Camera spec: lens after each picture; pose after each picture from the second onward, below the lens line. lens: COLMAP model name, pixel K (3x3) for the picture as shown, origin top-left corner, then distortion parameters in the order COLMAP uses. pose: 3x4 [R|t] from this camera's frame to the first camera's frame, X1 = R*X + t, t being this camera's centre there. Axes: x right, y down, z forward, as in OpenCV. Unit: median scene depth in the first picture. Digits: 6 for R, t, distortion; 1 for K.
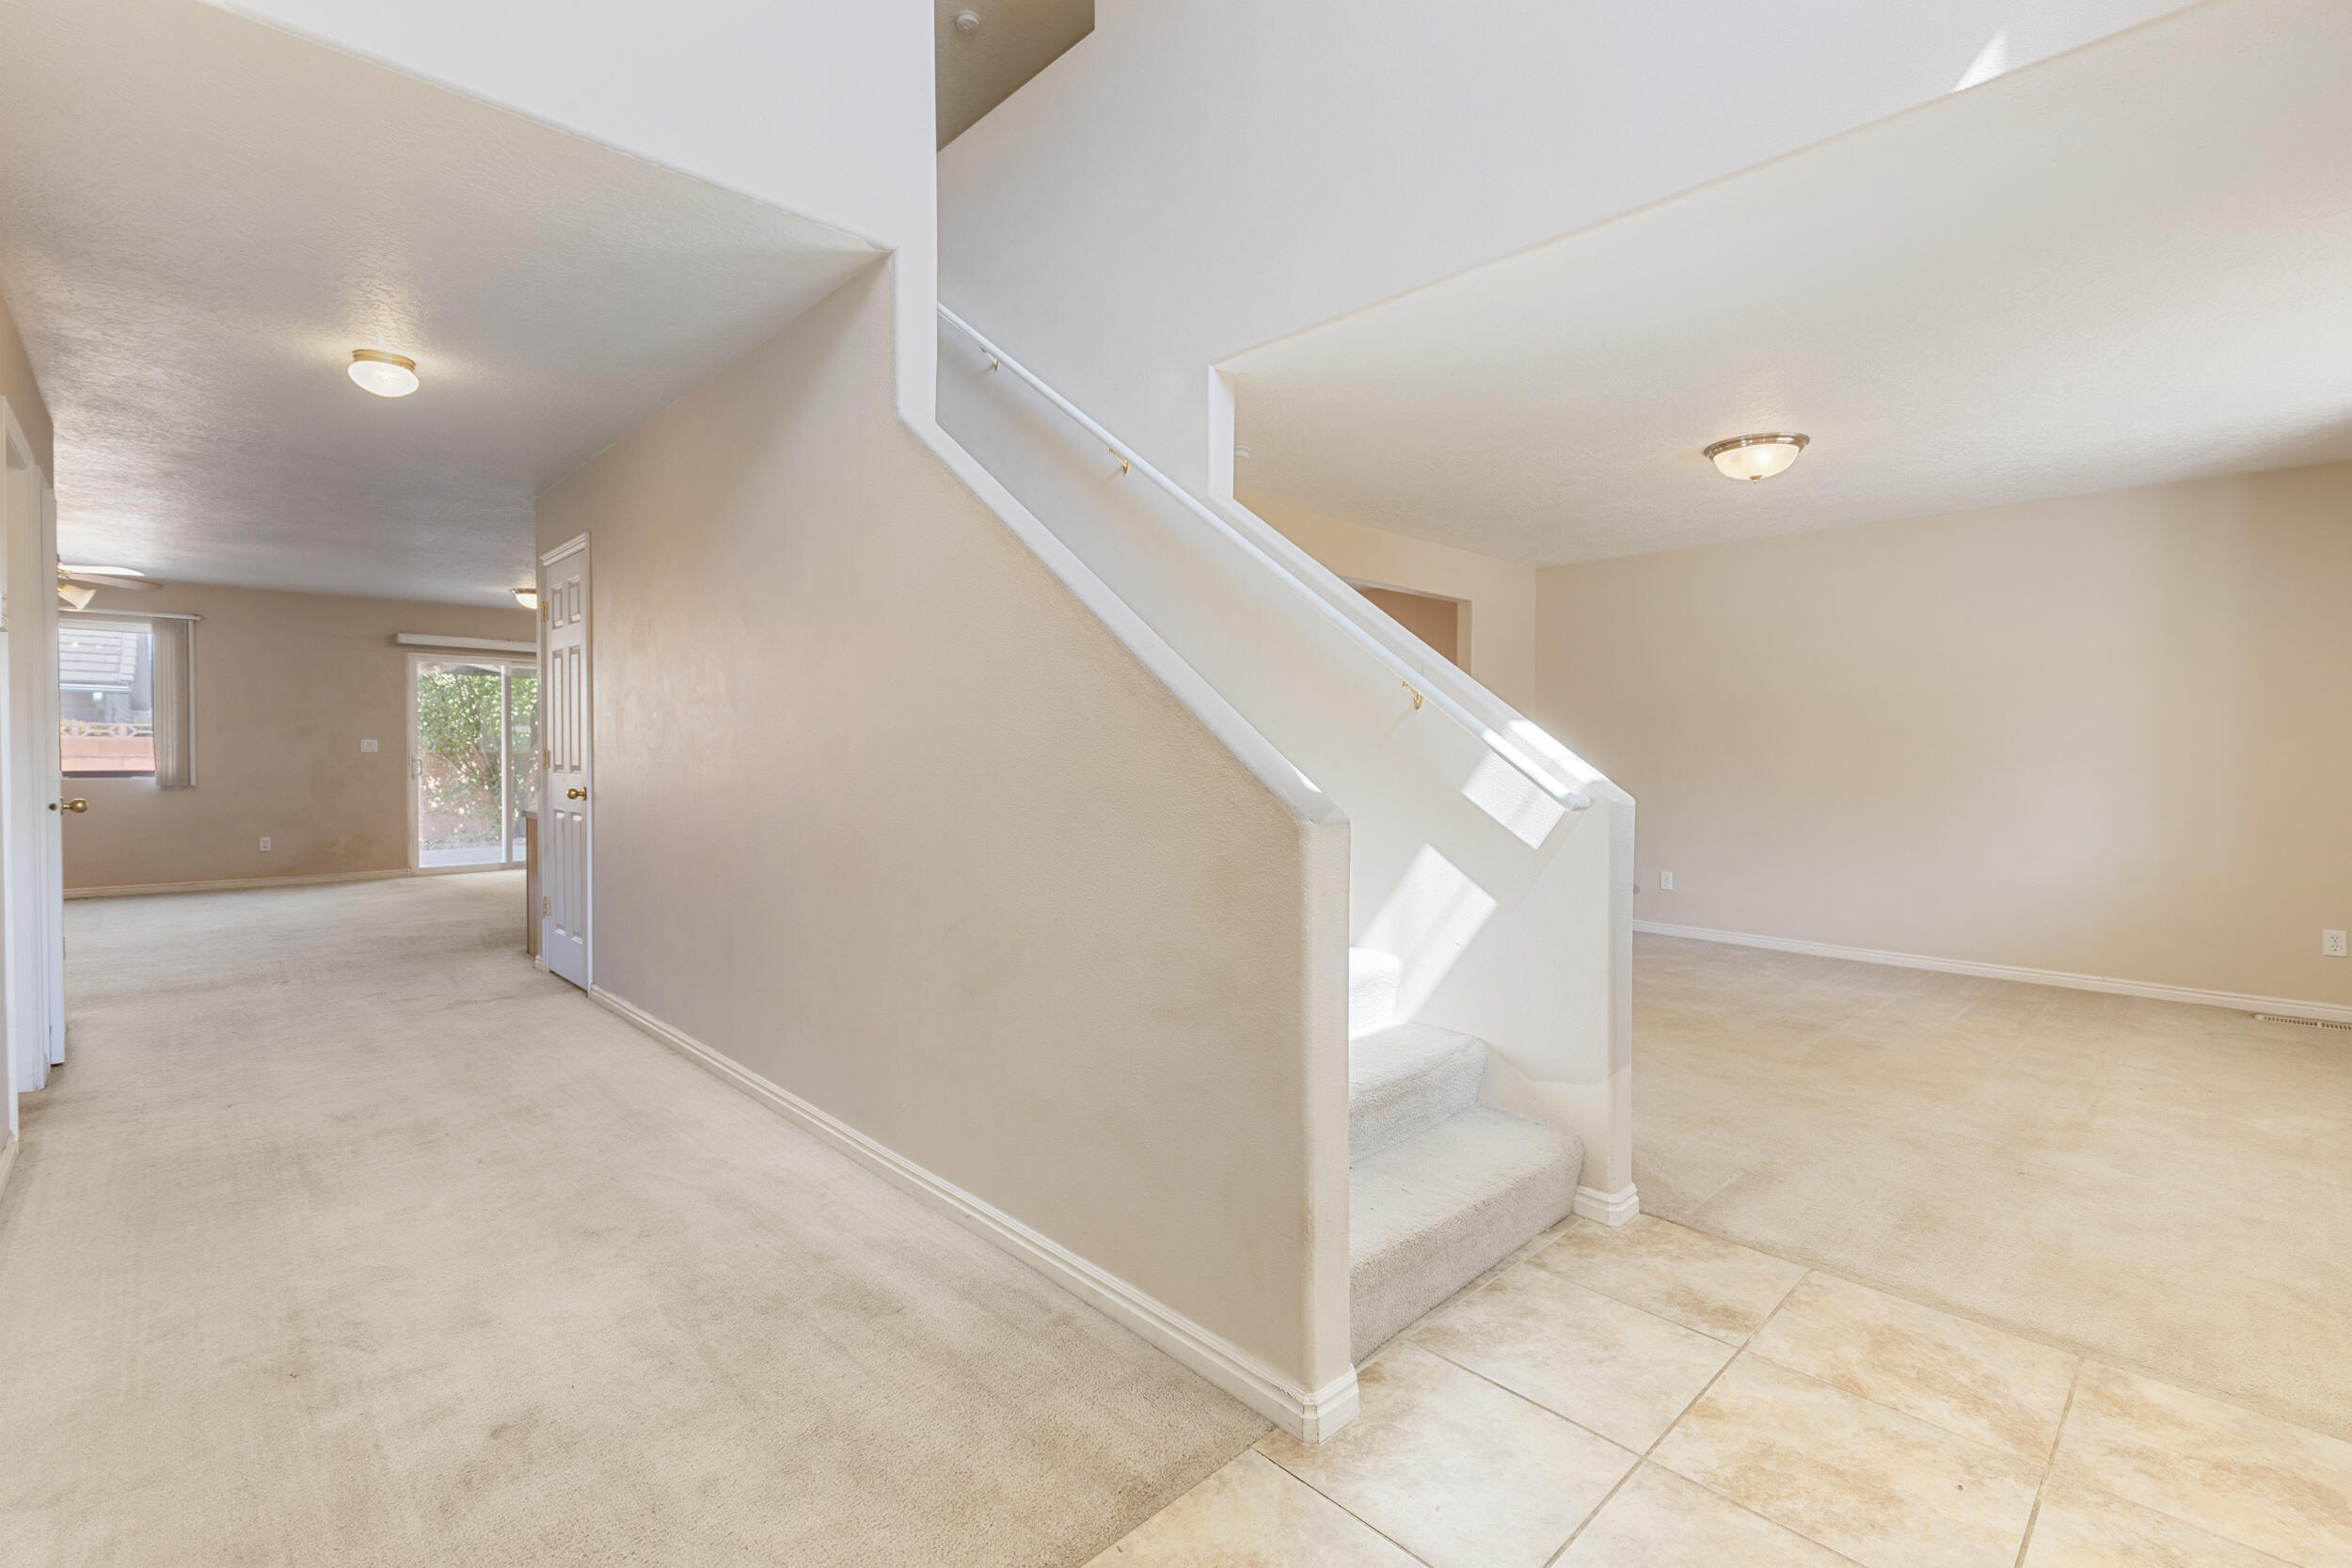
lens RADIAL K [[1045.2, 0, 1160.4], [0, 1045.2, 786.6], [0, 0, 1]] dist [0.004820, 0.000287]
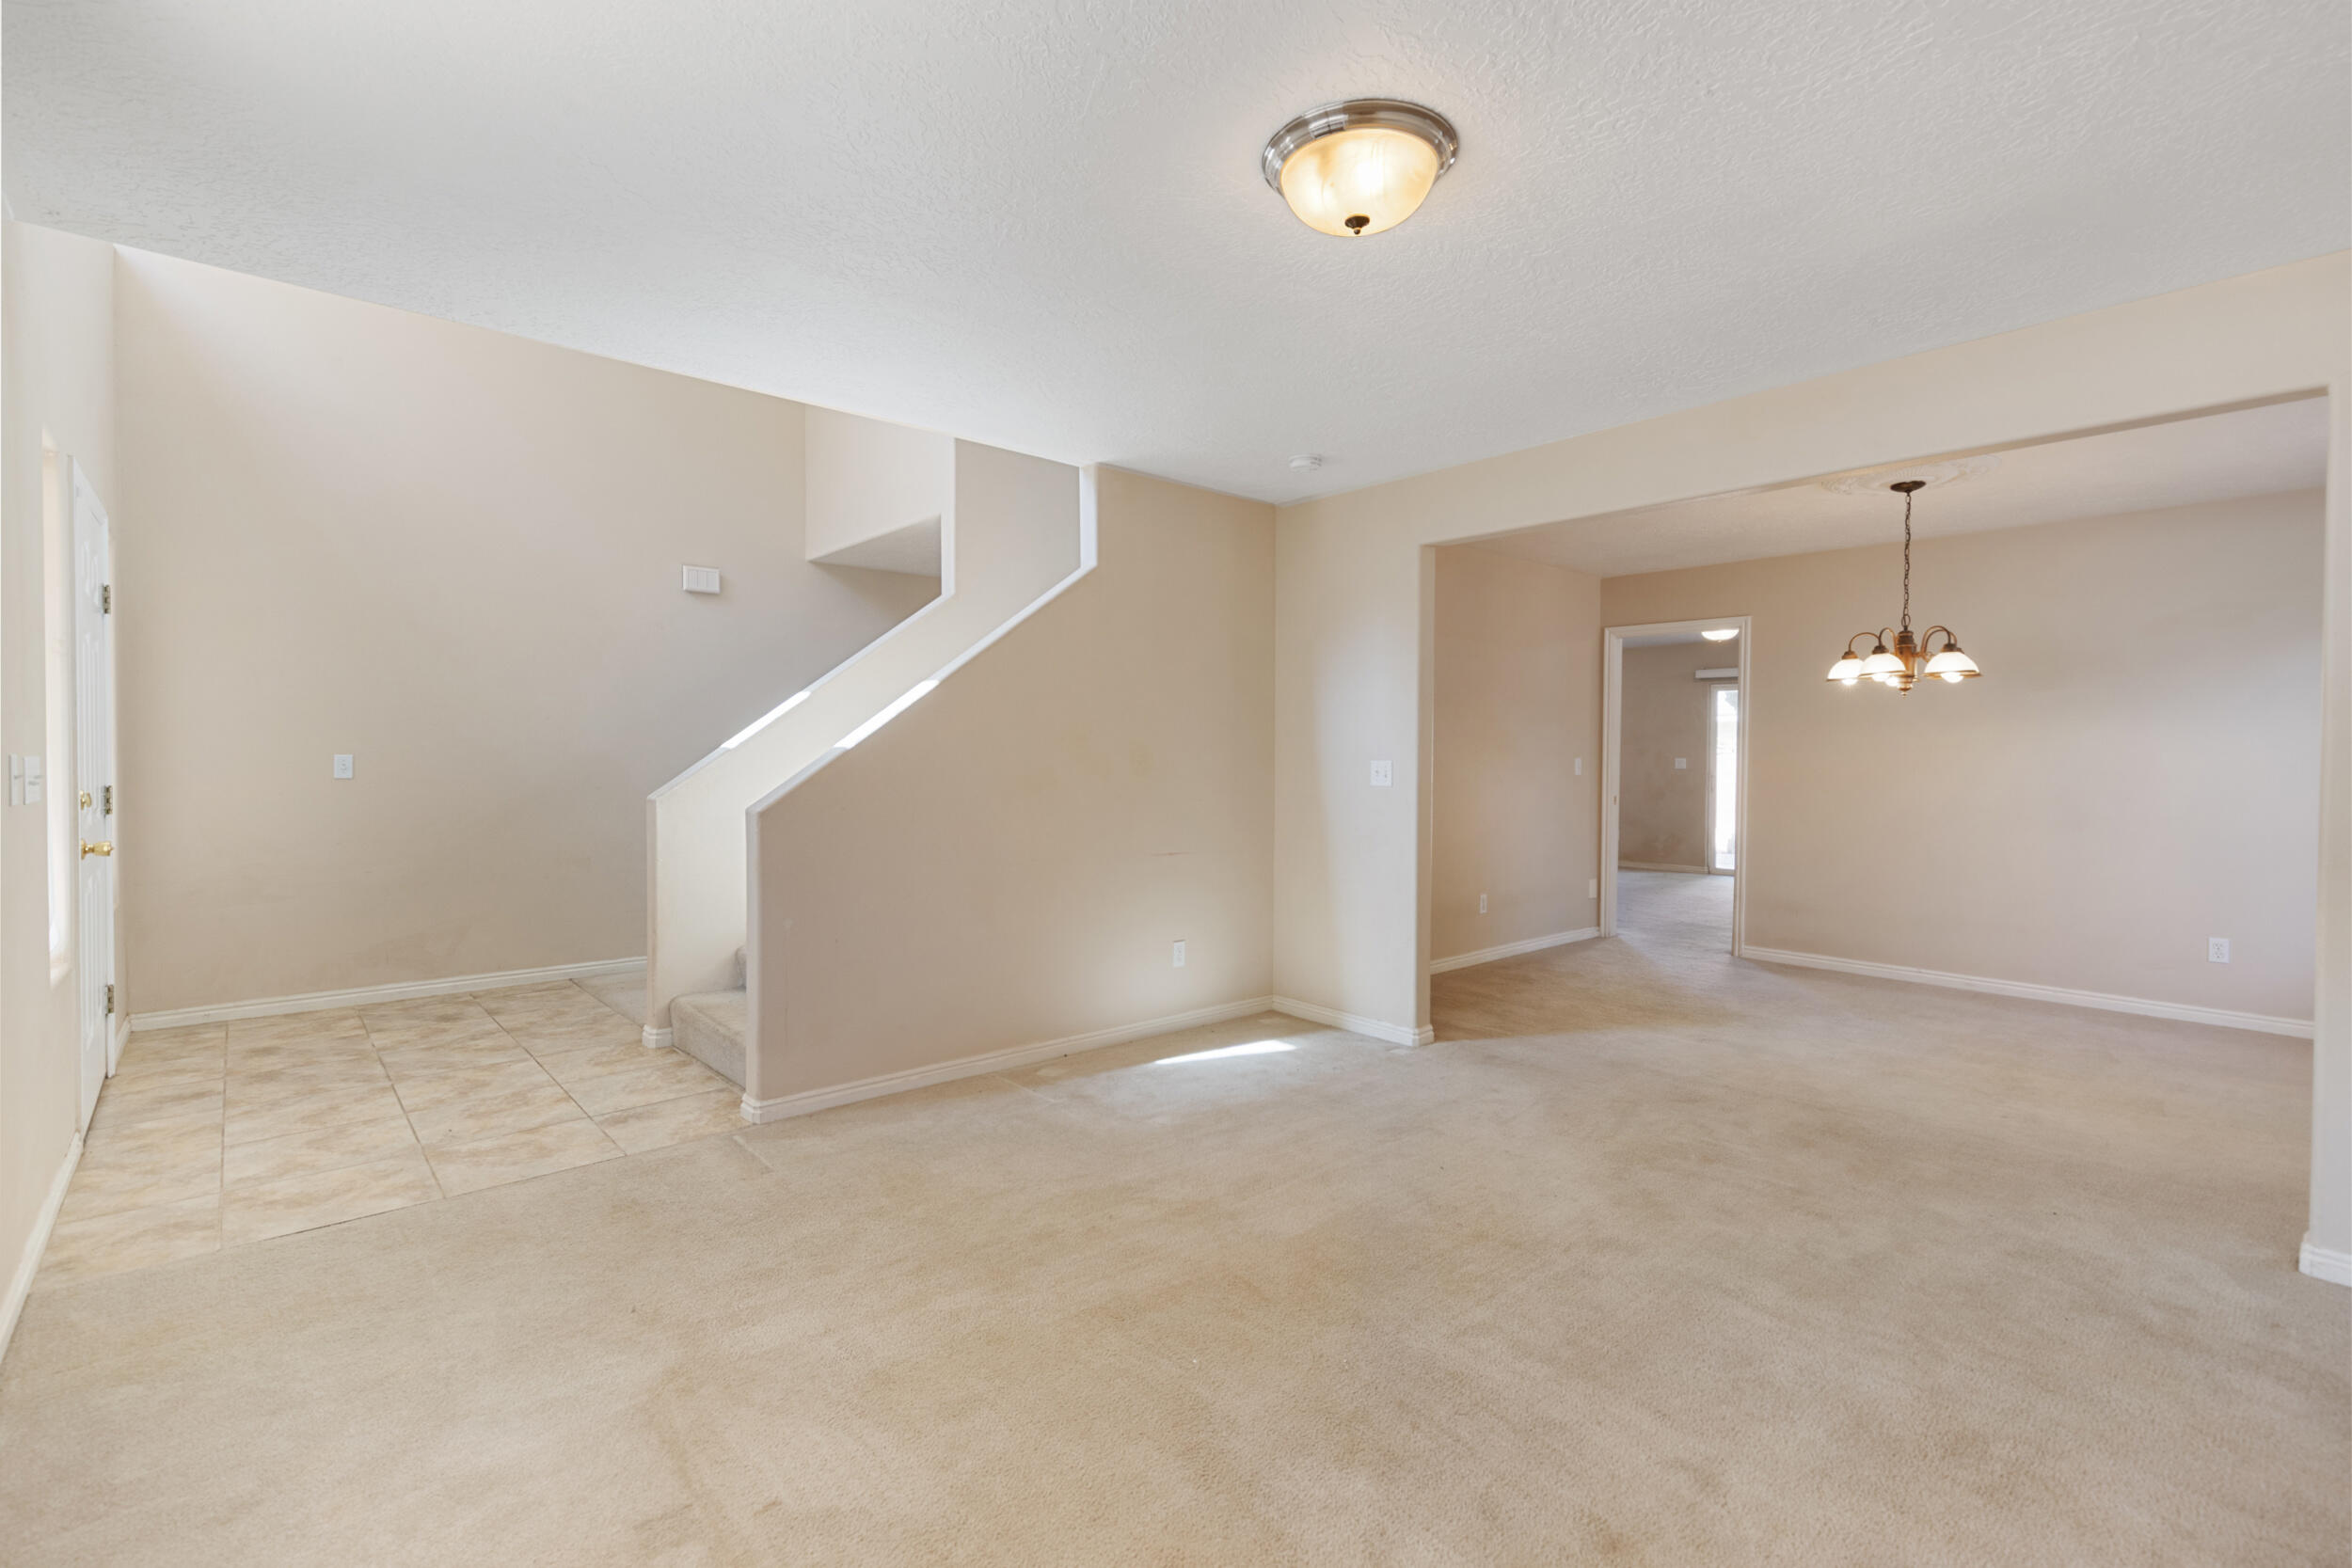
lens RADIAL K [[1045.2, 0, 1166.8], [0, 1045.2, 779.7], [0, 0, 1]] dist [0.004820, 0.000287]
pose [[-0.036938, 0.012045, -0.999245, 2.277361], [-0.034245, 0.999325, 0.013312, -0.073866], [0.998731, 0.034711, -0.036501, 2.031240]]
